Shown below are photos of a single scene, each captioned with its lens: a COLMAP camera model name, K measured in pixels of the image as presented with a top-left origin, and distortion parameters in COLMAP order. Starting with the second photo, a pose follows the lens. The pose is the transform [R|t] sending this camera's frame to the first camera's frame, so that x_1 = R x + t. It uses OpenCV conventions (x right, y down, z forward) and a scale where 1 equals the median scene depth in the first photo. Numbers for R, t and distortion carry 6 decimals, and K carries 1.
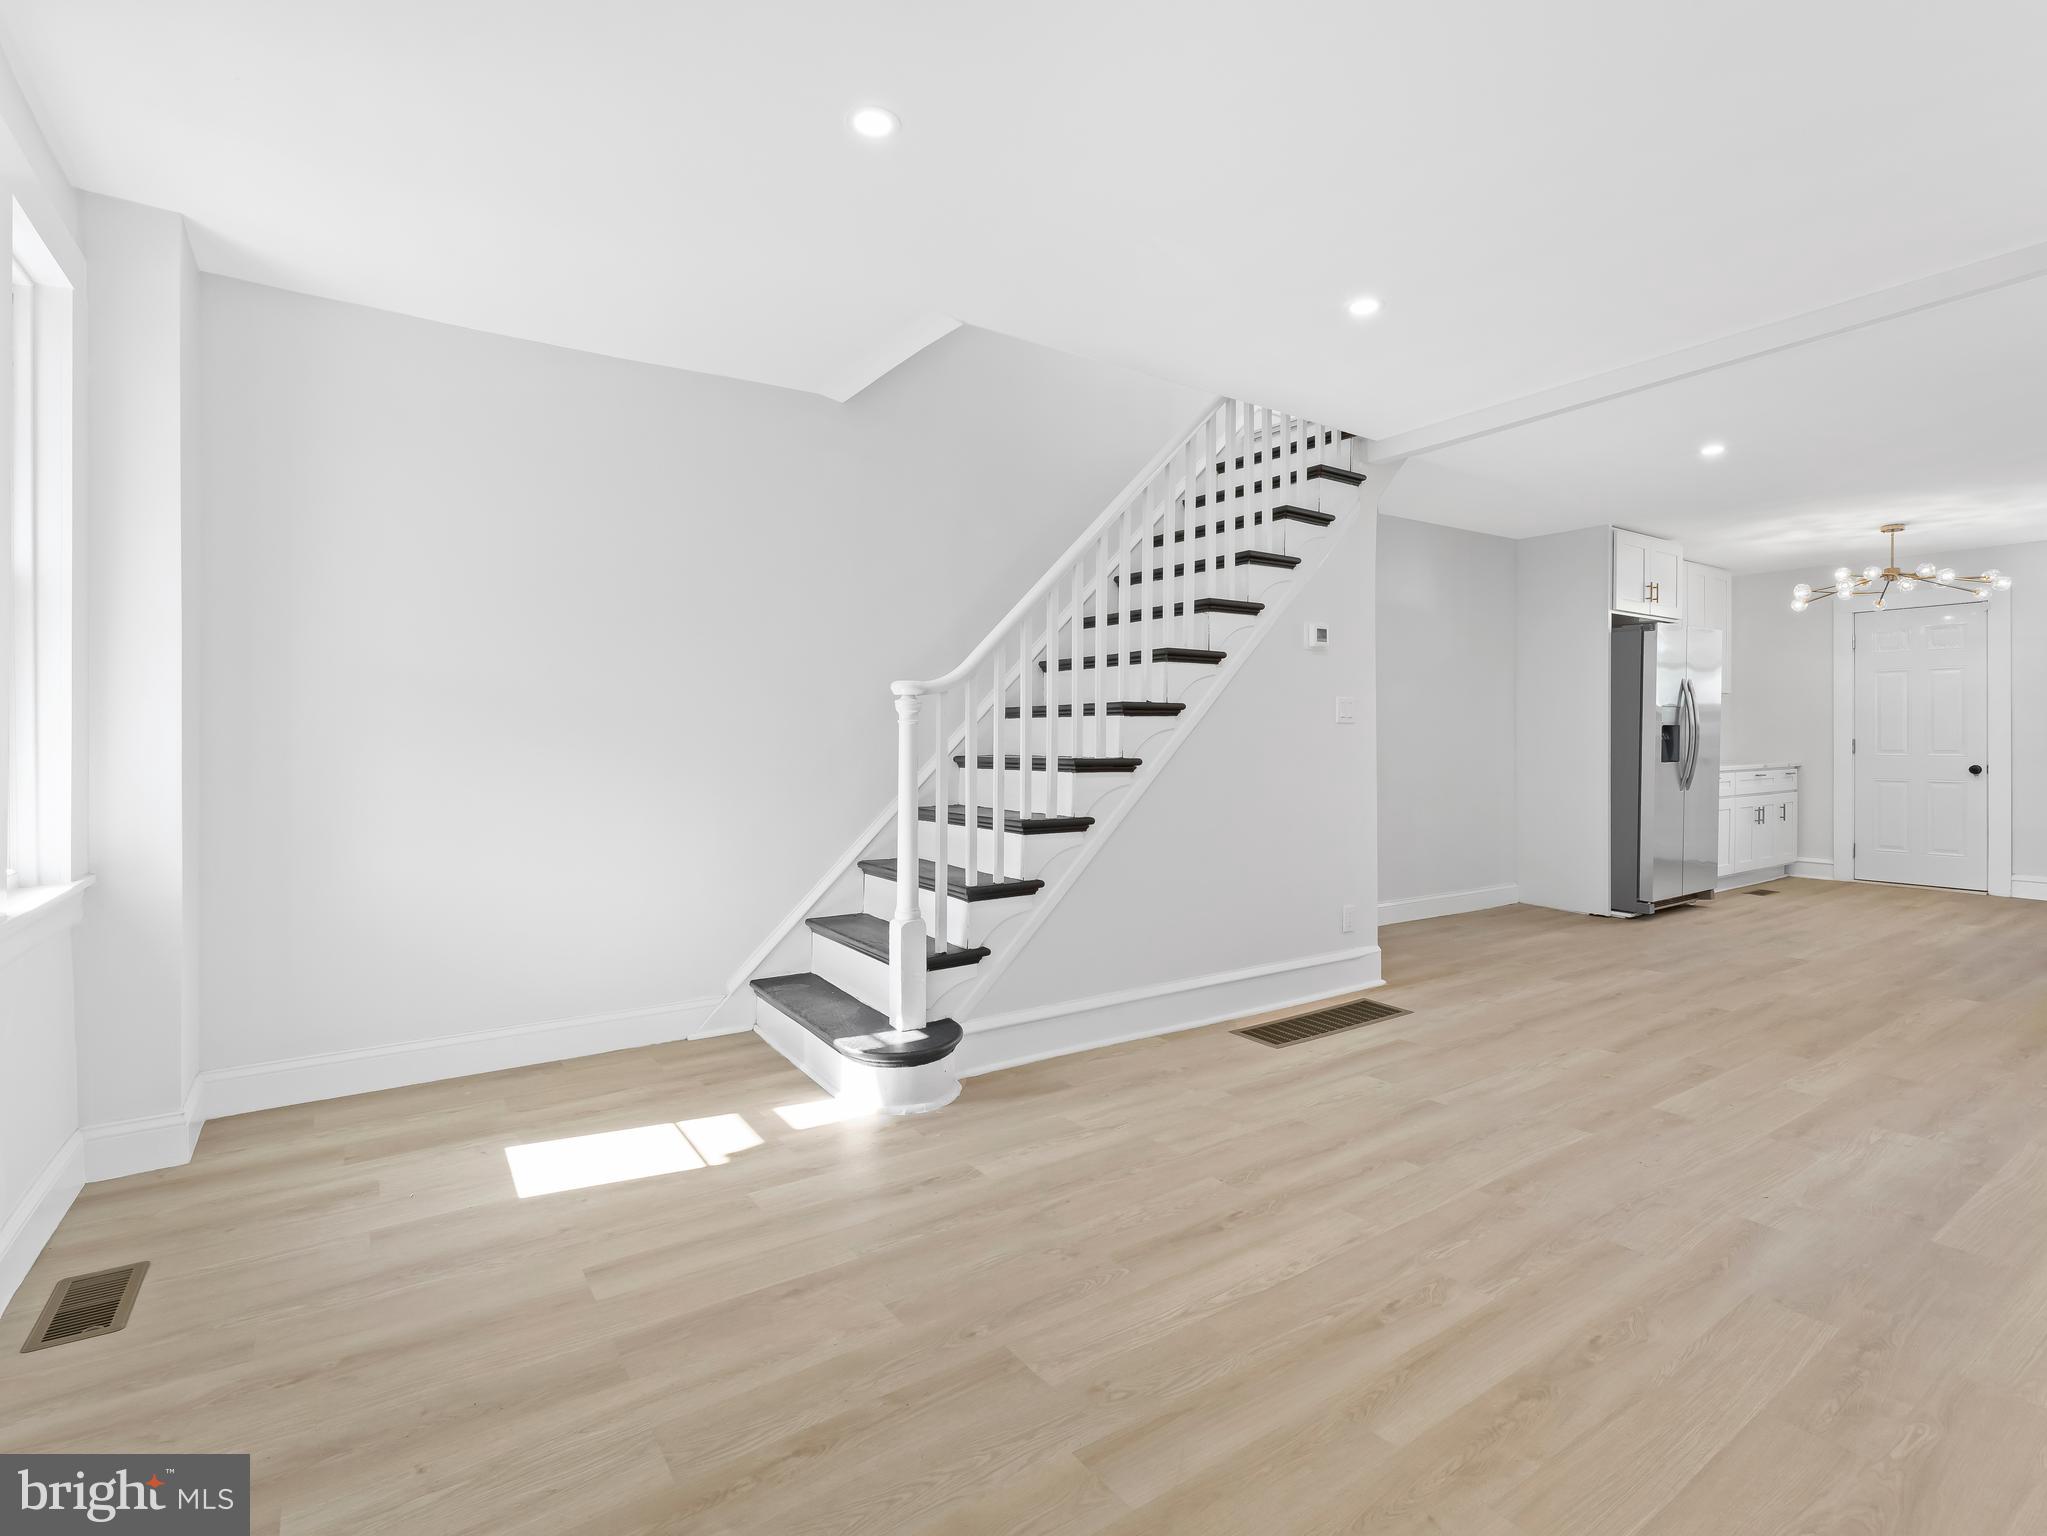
lens RADIAL K [[988.9, 0, 1026.5], [0, 988.9, 747.6], [0, 0, 1]] dist [-0.002825, 0.000523]
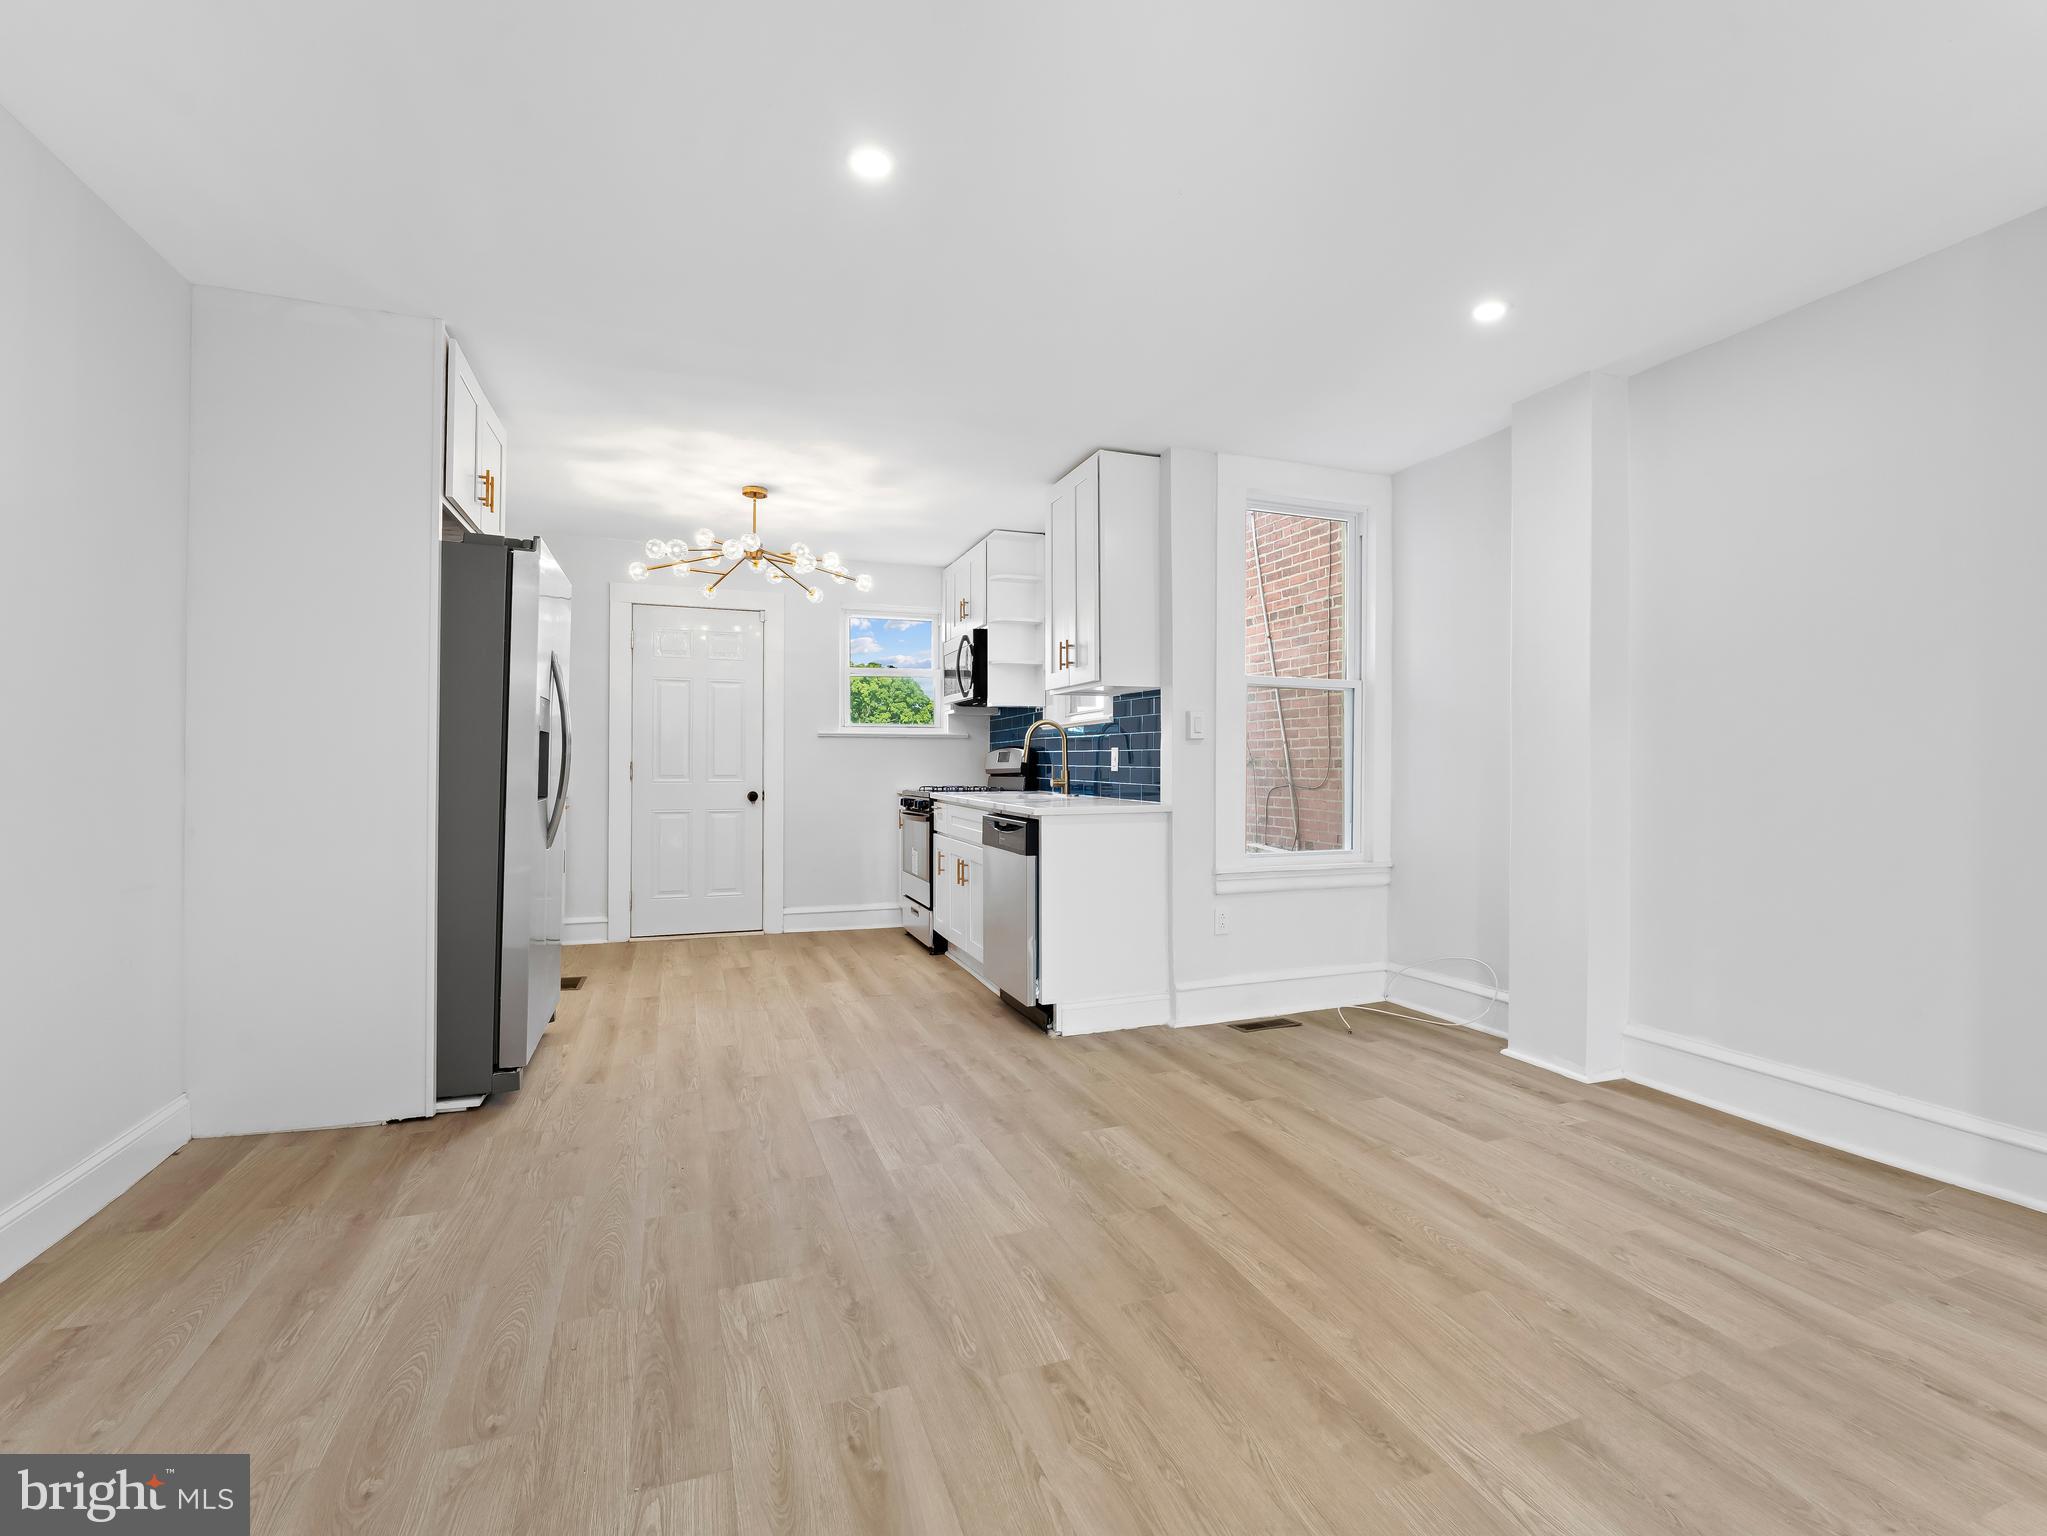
lens RADIAL K [[988.9, 0, 1074.7], [0, 988.9, 755.9], [0, 0, 1]] dist [-0.002825, 0.000523]
pose [[0.217435, 0.009912, 0.976024, 0.381417], [0.009585, 0.999879, -0.012289, 0.002159], [-0.976028, 0.012027, 0.217314, 1.222162]]
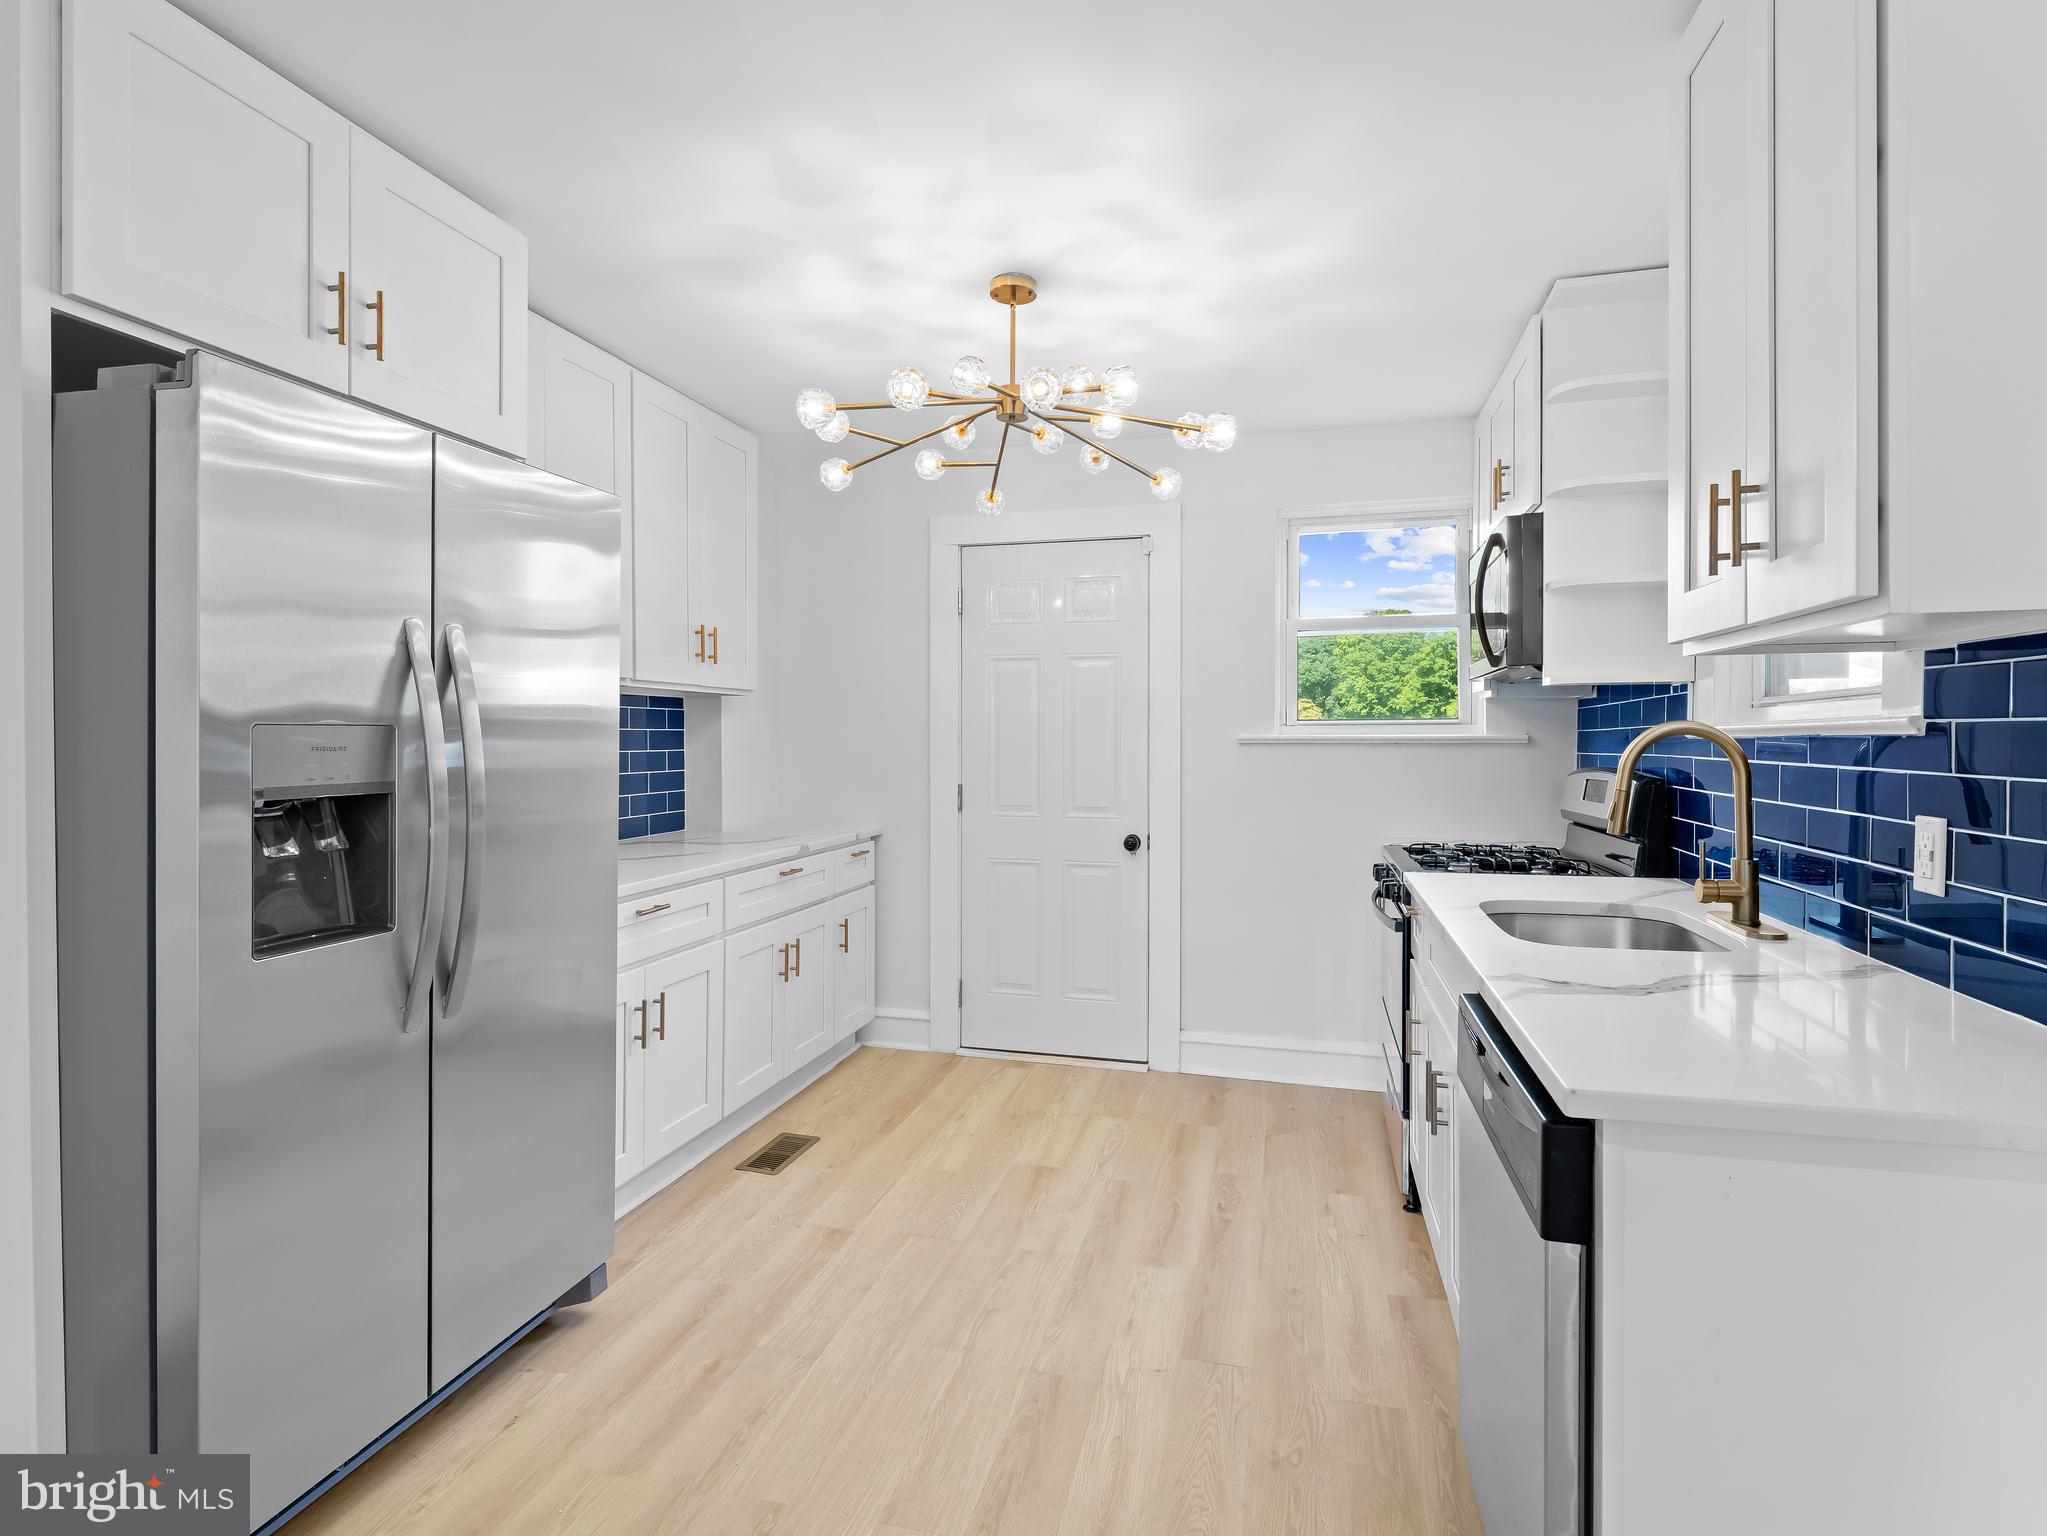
lens RADIAL K [[1051.2, 0, 1018.0], [0, 1051.2, 749.2], [0, 0, 1]] dist [-0.008561, -0.001267]
pose [[0.756587, -0.007099, 0.653854, 1.254075], [0.007758, 0.999968, 0.001880, -0.067350], [-0.653847, 0.003650, 0.756618, 1.405783]]
